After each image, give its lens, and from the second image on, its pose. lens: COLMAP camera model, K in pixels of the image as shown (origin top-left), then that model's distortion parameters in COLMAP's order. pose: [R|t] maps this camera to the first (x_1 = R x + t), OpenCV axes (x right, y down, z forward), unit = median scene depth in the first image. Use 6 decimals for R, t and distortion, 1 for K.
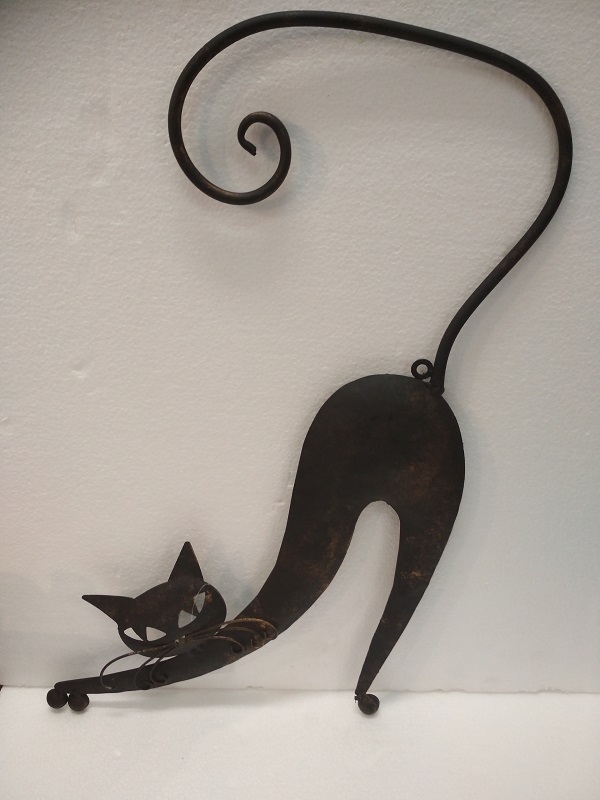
lens RADIAL K [[723.3, 0, 300.0], [0, 723.3, 400.0], [0, 0, 1]] dist [0.125854, -0.311765]
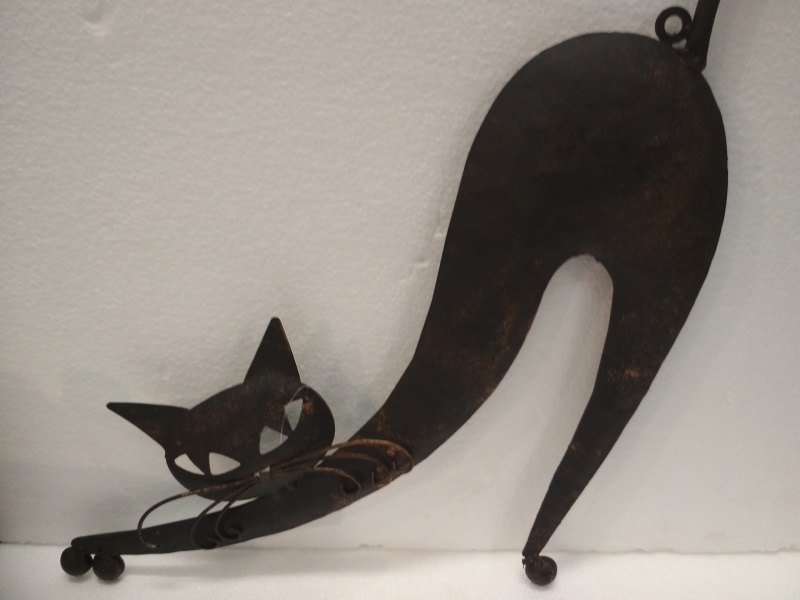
lens RADIAL K [[723.3, 0, 413.8], [0, 723.3, 301.0], [0, 0, 1]] dist [0.125854, -0.311765]
pose [[0.998797, 0.015898, 0.046377, -0.062658], [-0.017955, 0.998858, 0.044279, 0.145819], [-0.045620, -0.045059, 0.997942, 0.358570]]
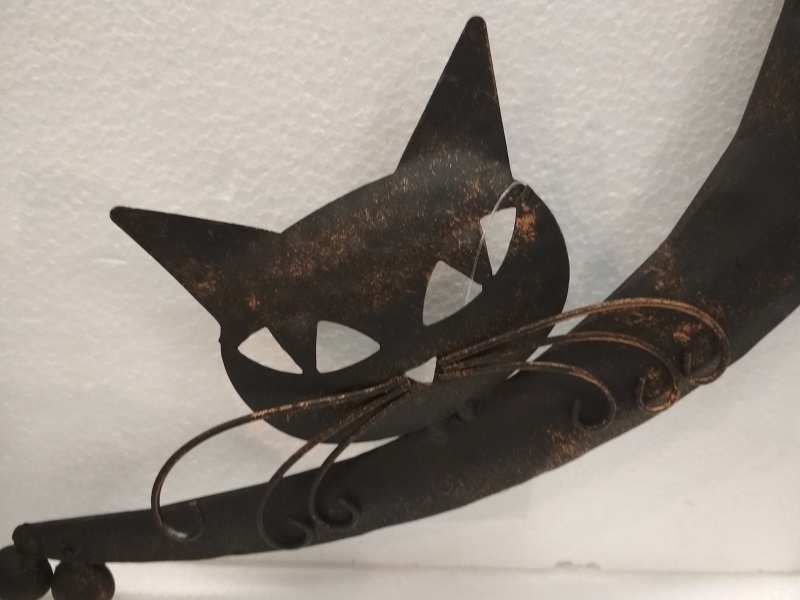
lens RADIAL K [[723.3, 0, 413.8], [0, 723.3, 301.0], [0, 0, 1]] dist [0.125854, -0.311765]
pose [[0.997032, 0.040527, 0.065460, -0.189397], [-0.033754, 0.994267, -0.101456, 0.331303], [-0.069197, 0.098945, 0.992684, 0.690774]]
